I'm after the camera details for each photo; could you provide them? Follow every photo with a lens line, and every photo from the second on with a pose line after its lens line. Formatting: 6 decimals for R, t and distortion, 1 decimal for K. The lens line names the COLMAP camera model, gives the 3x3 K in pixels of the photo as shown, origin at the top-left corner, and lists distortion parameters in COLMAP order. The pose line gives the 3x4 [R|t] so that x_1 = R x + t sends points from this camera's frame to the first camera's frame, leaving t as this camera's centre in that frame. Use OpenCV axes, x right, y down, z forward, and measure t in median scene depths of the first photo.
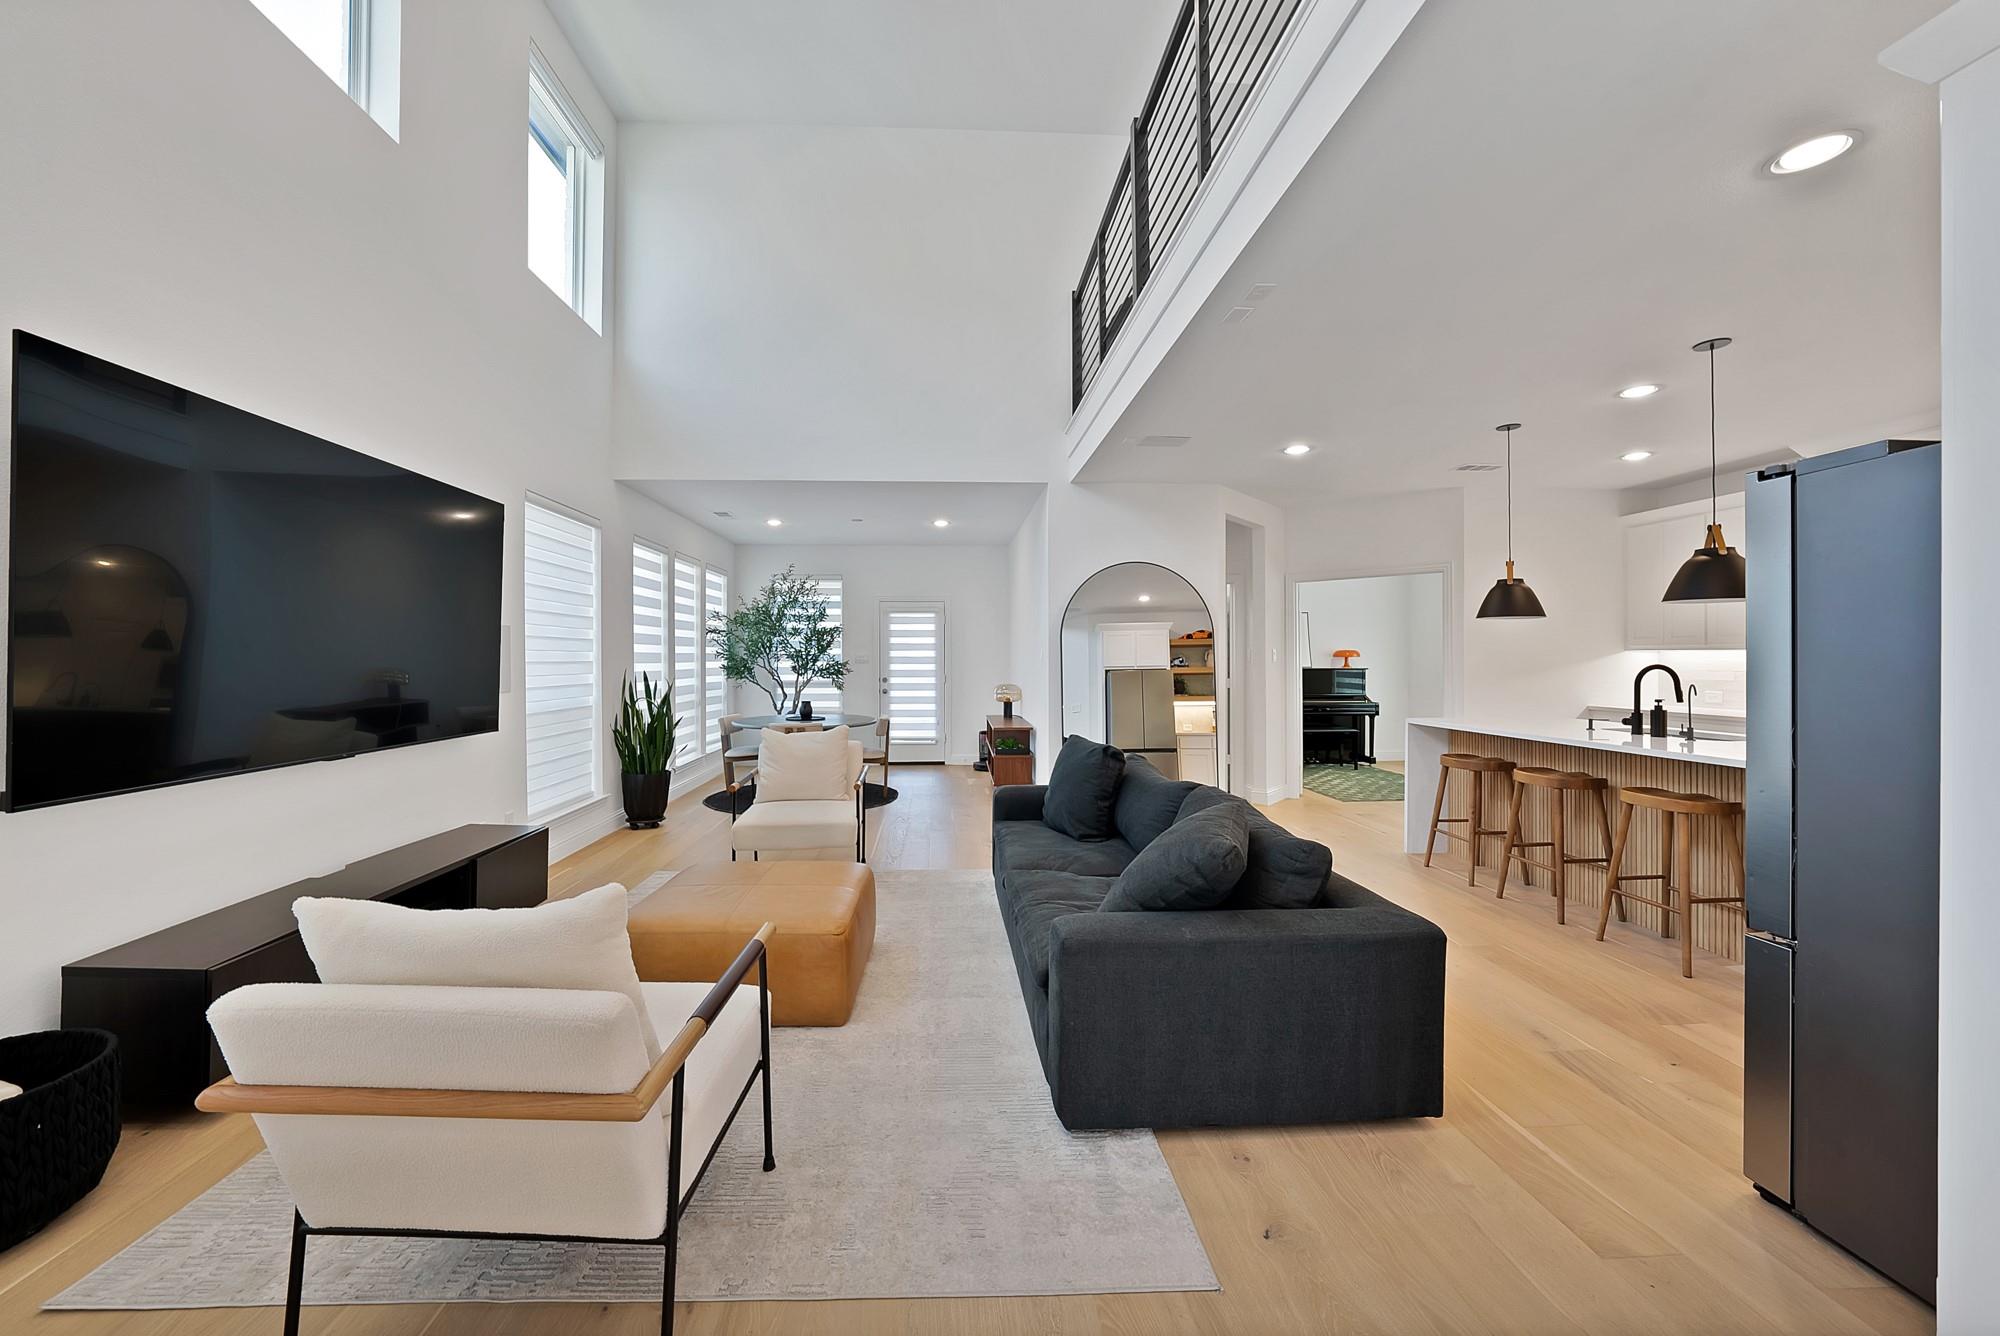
lens RADIAL K [[728.9, 0, 997.0], [0, 728.9, 662.6], [0, 0, 1]] dist [-0.001842, -0.000028]
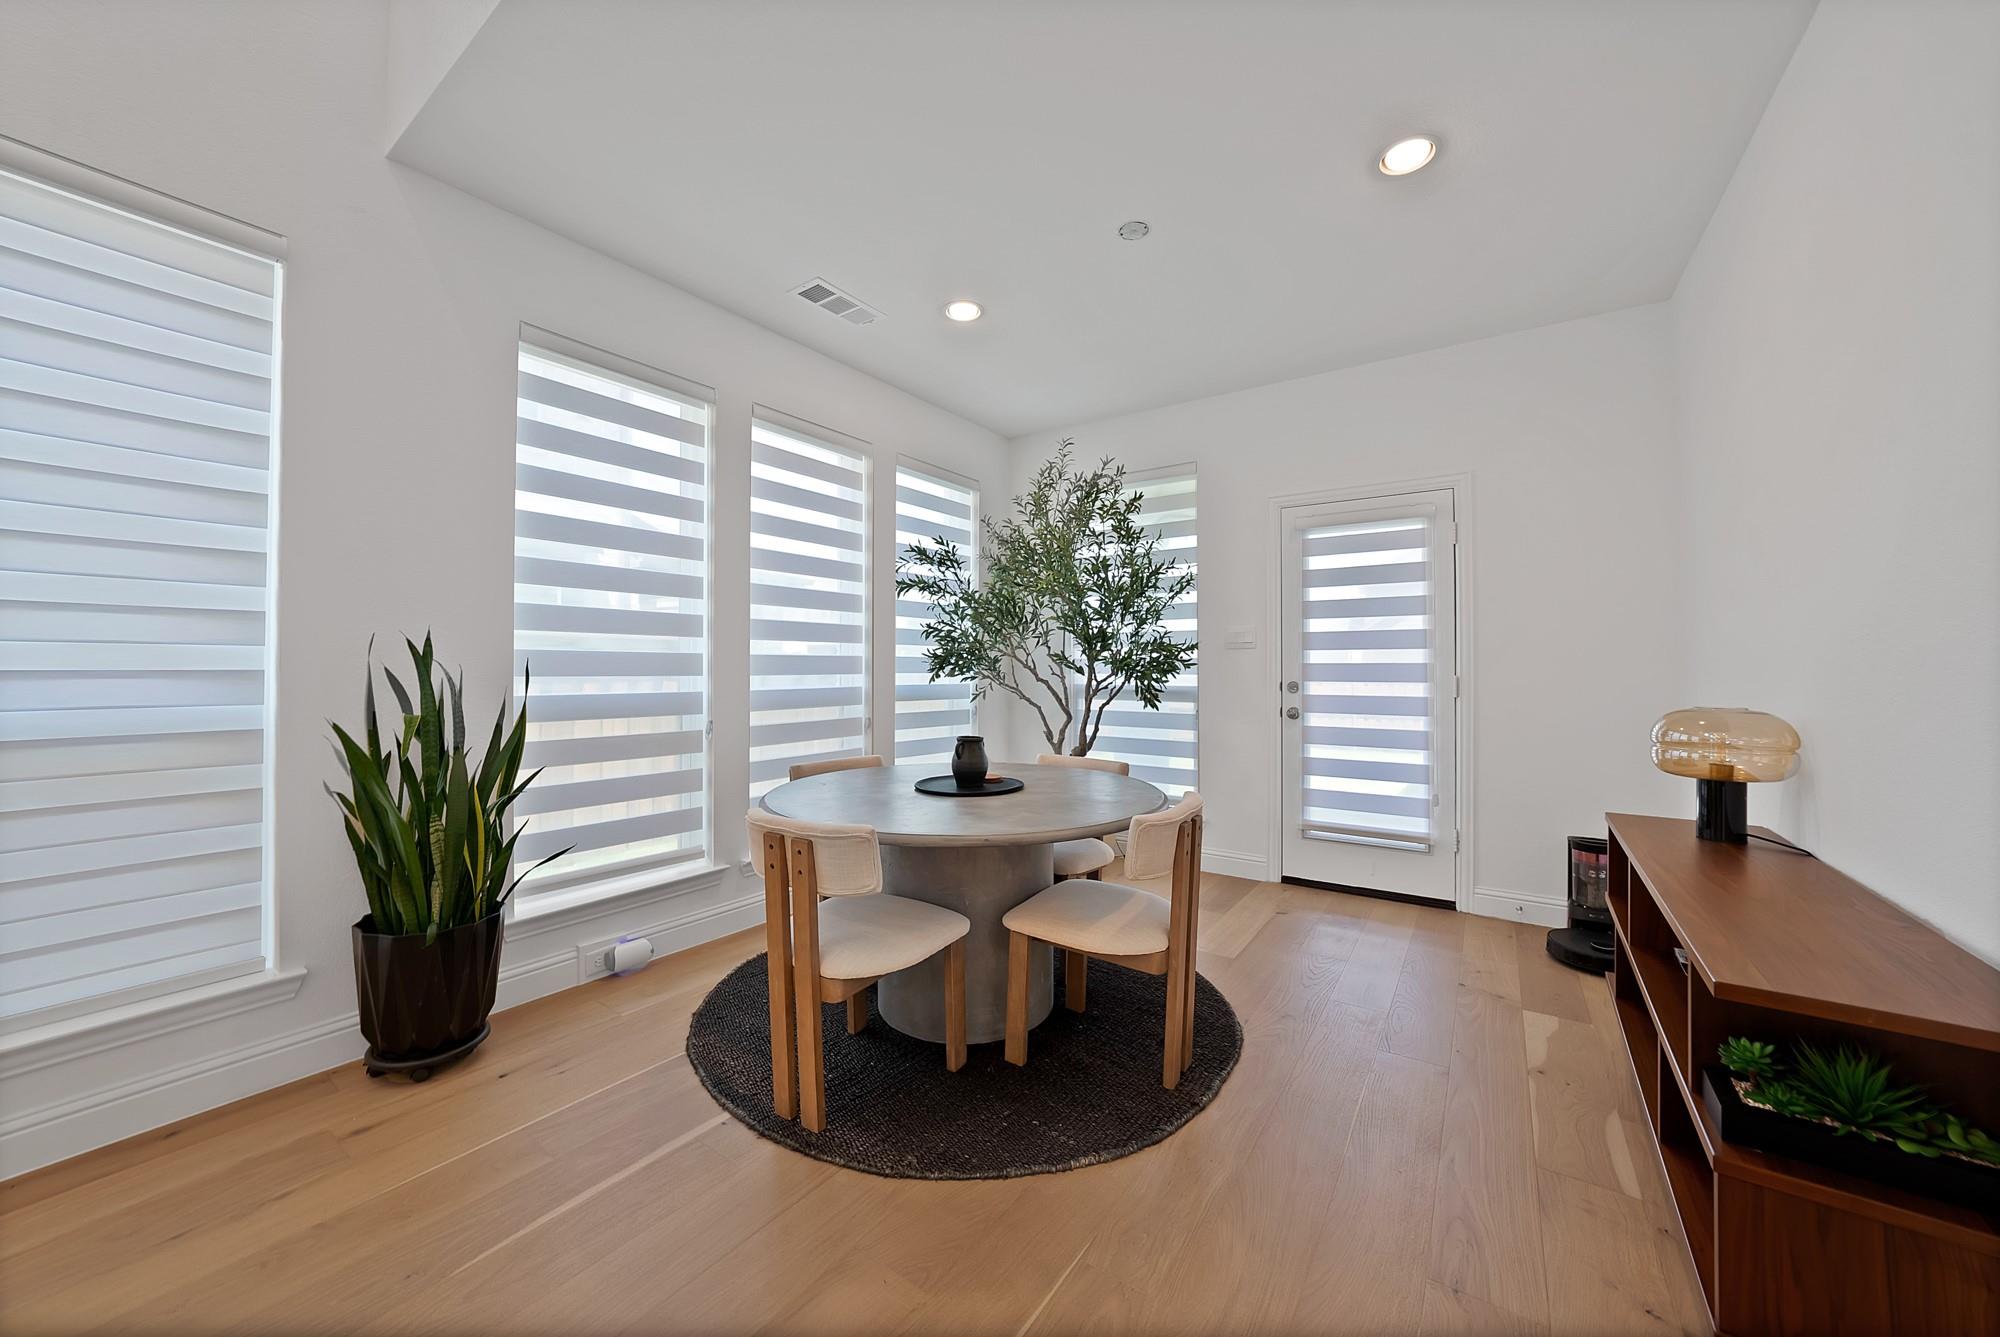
lens RADIAL K [[728.9, 0, 997.0], [0, 728.9, 663.1], [0, 0, 1]] dist [-0.001842, -0.000028]
pose [[0.779796, -0.005288, -0.626012, -0.020832], [-0.001633, 0.999944, -0.010481, 0.015546], [0.626032, 0.009195, 0.779743, 0.591598]]
